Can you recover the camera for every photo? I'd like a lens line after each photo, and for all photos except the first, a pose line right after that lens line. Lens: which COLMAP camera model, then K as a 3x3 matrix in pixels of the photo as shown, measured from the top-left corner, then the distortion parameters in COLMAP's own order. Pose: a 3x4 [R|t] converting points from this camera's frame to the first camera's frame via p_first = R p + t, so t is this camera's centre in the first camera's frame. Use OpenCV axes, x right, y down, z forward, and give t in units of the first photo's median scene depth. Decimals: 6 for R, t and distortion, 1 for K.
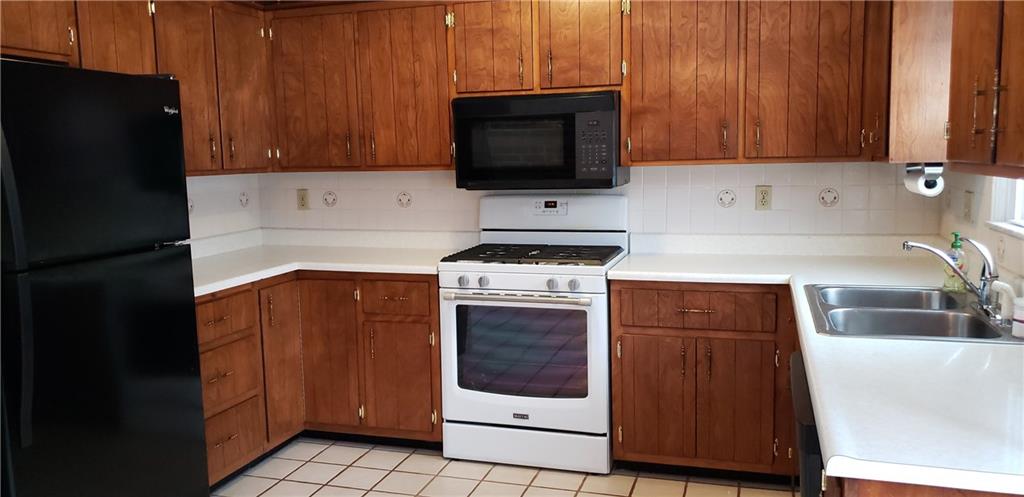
lens RADIAL K [[779.2, 0, 512.0], [0, 779.2, 248.5], [0, 0, 1]] dist [0.008516, -0.000463]
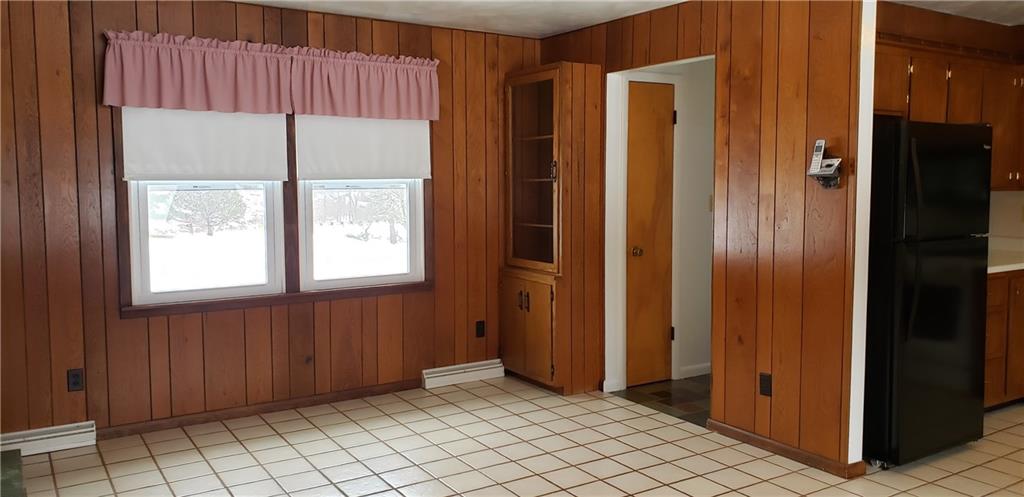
lens RADIAL K [[779.2, 0, 512.0], [0, 779.2, 248.5], [0, 0, 1]] dist [0.008516, -0.000463]
pose [[0.769523, 0.066010, -0.635198, -0.165447], [-0.084623, 0.996412, 0.001030, 0.090256], [0.632988, 0.052960, 0.772348, -0.701682]]
